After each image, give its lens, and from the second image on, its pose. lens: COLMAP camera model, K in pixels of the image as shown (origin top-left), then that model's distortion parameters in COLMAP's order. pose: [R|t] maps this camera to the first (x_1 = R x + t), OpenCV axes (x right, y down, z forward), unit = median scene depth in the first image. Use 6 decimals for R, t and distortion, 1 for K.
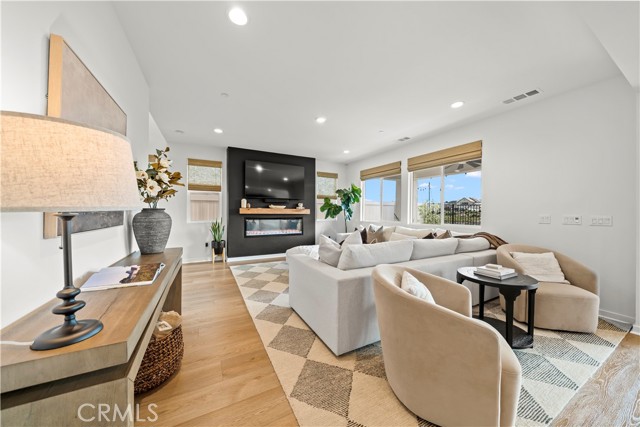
lens RADIAL K [[217.9, 0, 319.9], [0, 217.9, 211.1], [0, 0, 1]] dist [-0.005317, 0.000015]
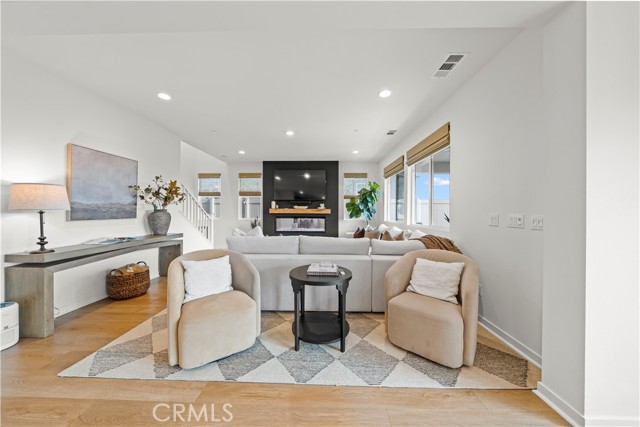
lens RADIAL K [[219.1, 0, 323.4], [0, 219.1, 211.6], [0, 0, 1]] dist [-0.009509, -0.000065]
pose [[0.871530, -0.002313, -0.490336, 0.519125], [0.003031, 0.999995, 0.000669, 0.003479], [0.490332, -0.002069, 0.871533, 0.043744]]
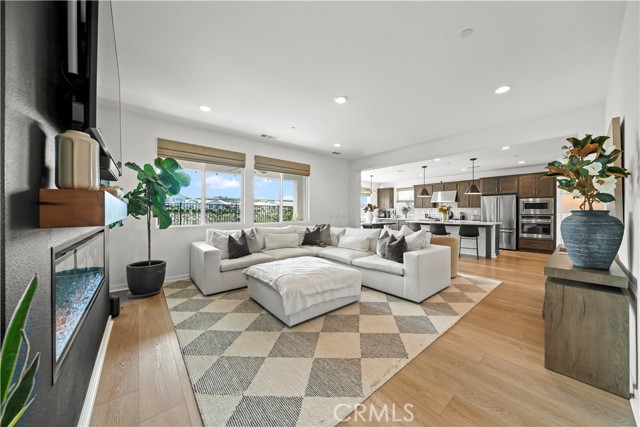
lens RADIAL K [[217.9, 0, 319.9], [0, 217.9, 211.1], [0, 0, 1]] dist [-0.005317, 0.000015]
pose [[-0.202108, -0.003271, 0.979358, -0.546062], [-0.008536, 0.999962, 0.001579, -0.001997], [-0.979326, -0.008041, -0.202129, 0.865015]]
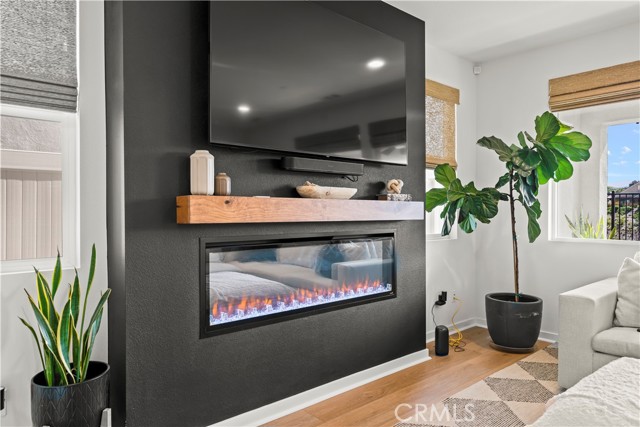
lens RADIAL K [[424.7, 0, 320.0], [0, 424.7, 213.5], [0, 0, 1]] dist [0.001422, 0.001644]
pose [[0.976155, -0.007182, 0.216954, -0.328593], [0.005206, 0.999940, 0.009680, -0.000618], [-0.217010, -0.008320, 0.976134, 0.585694]]
